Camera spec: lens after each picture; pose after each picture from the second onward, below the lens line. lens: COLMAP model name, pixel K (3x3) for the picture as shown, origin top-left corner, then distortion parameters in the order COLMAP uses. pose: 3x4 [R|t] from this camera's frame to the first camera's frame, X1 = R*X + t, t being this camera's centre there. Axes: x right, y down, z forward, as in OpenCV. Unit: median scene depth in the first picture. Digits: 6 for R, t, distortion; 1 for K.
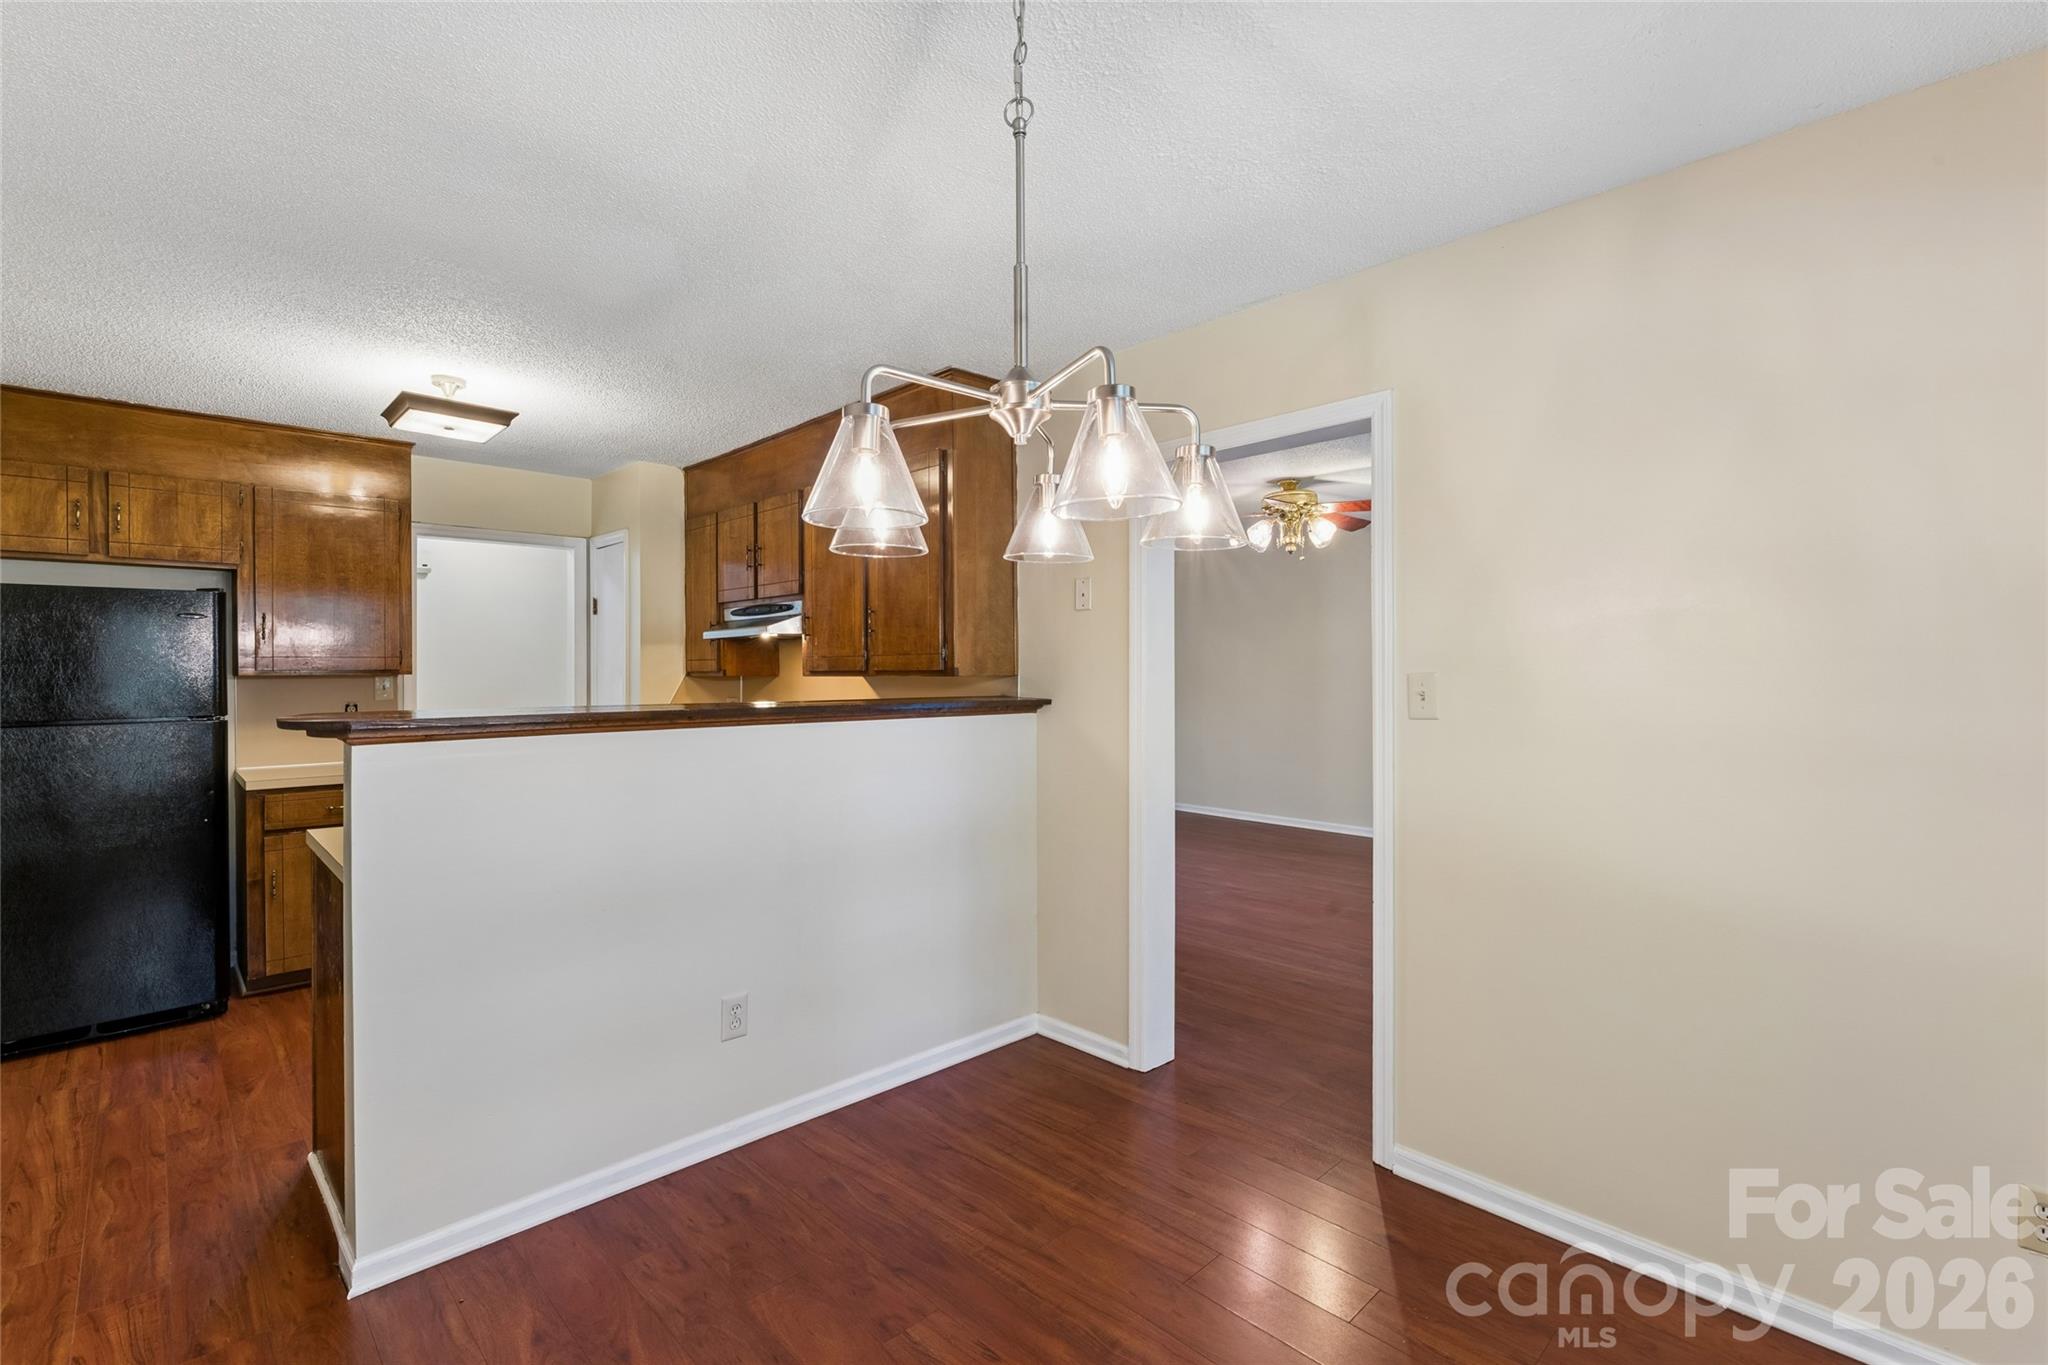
lens RADIAL K [[910.9, 0, 1009.7], [0, 910.9, 686.1], [0, 0, 1]] dist [0.002341, -0.002227]
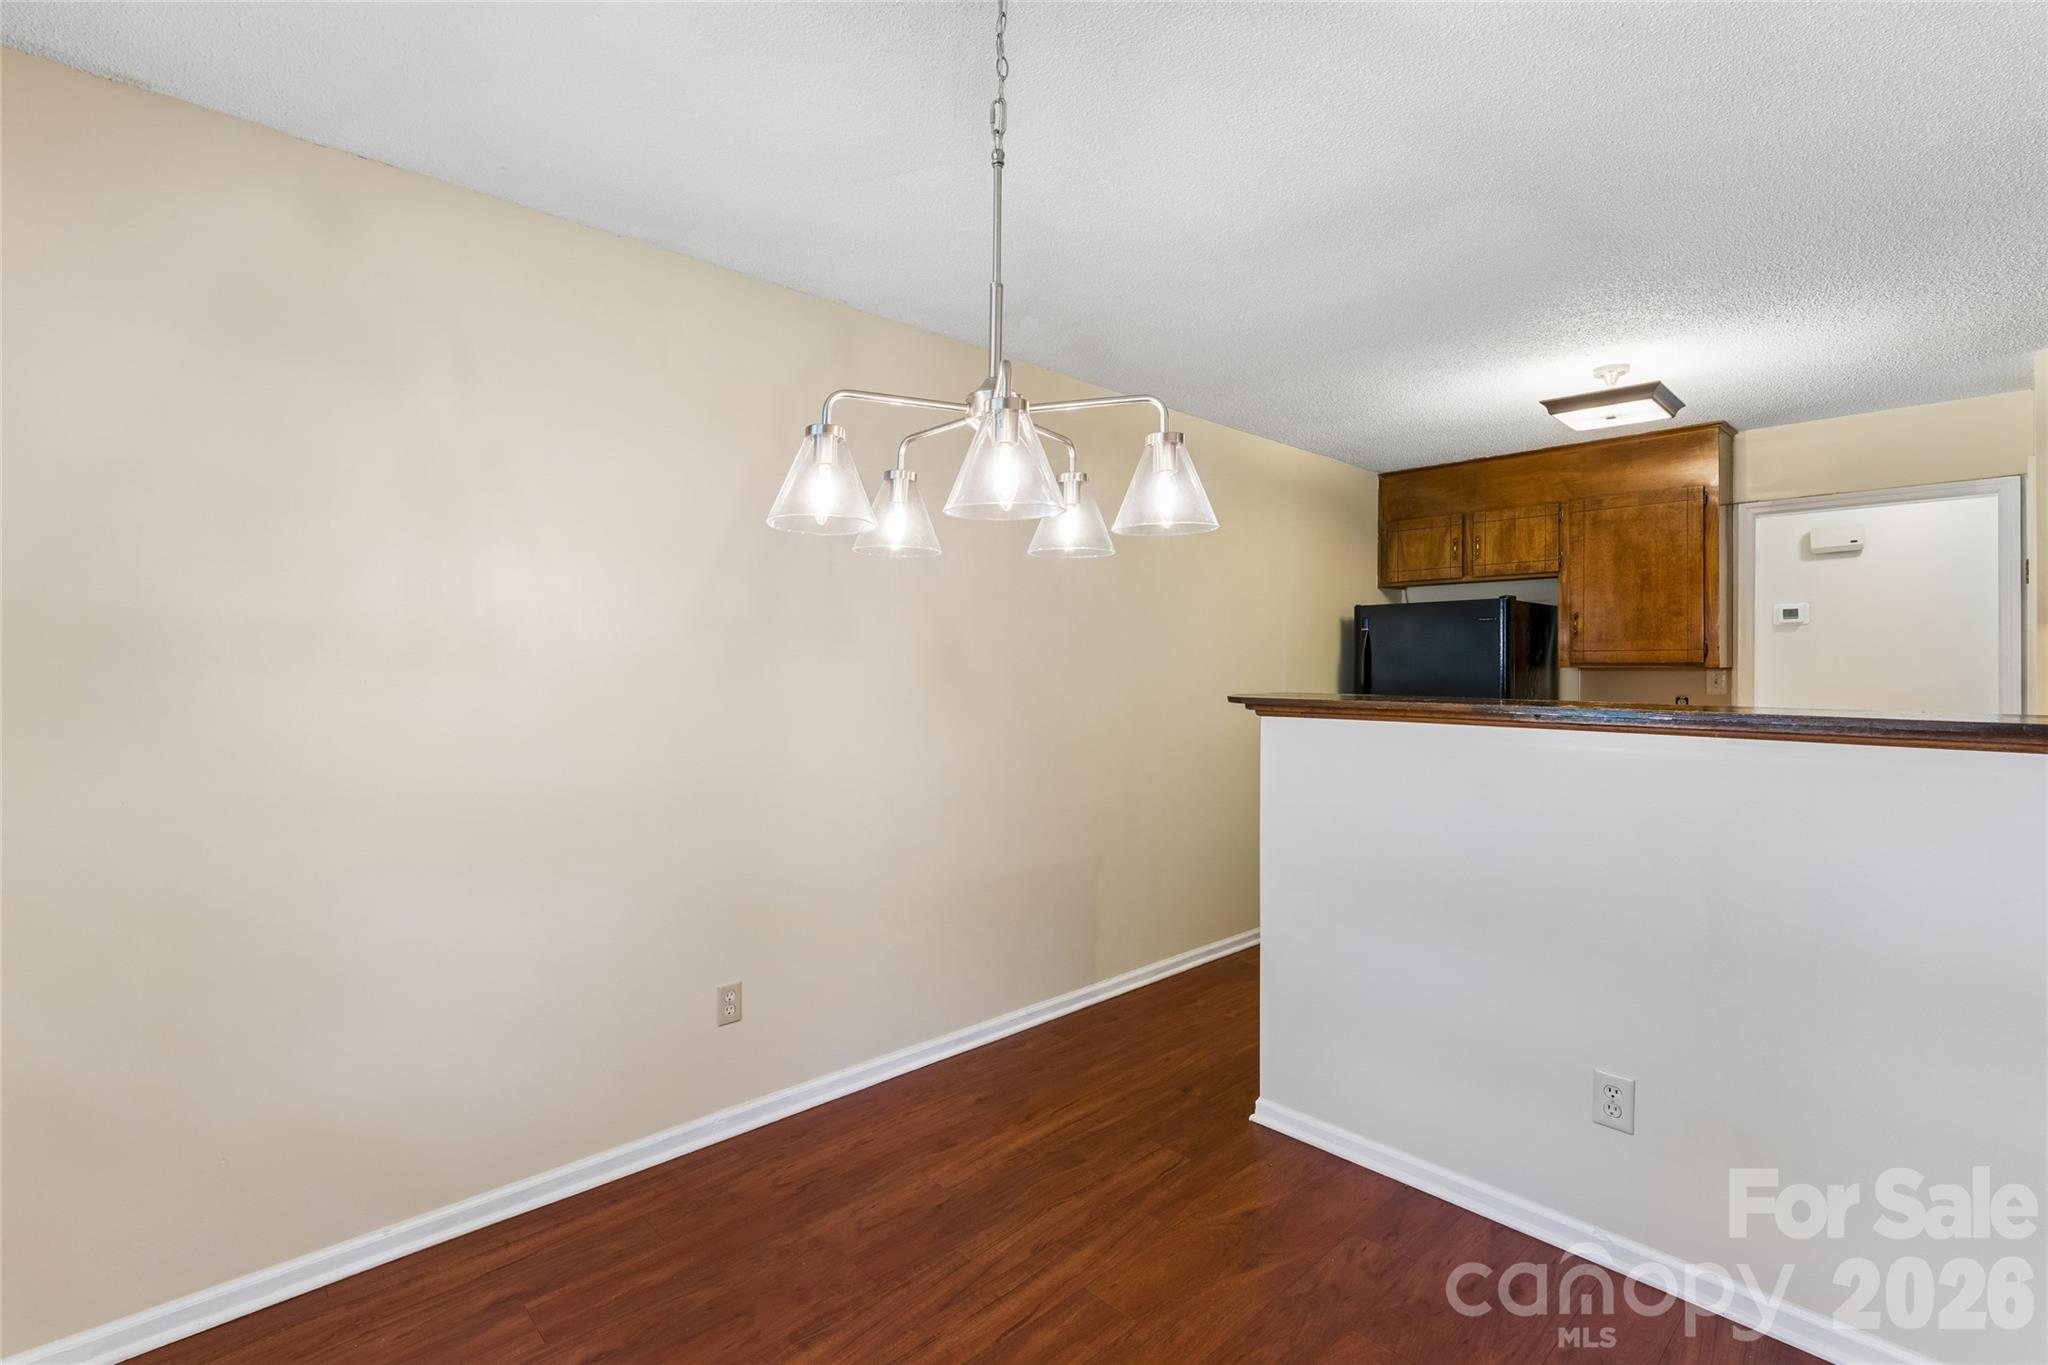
lens RADIAL K [[910.9, 0, 1020.4], [0, 910.9, 667.1], [0, 0, 1]] dist [0.002341, -0.002227]
pose [[0.008461, 0.006537, -0.999943, 0.341471], [-0.019484, 0.999790, 0.006371, -0.006447], [0.999774, 0.019429, 0.008587, 0.334137]]
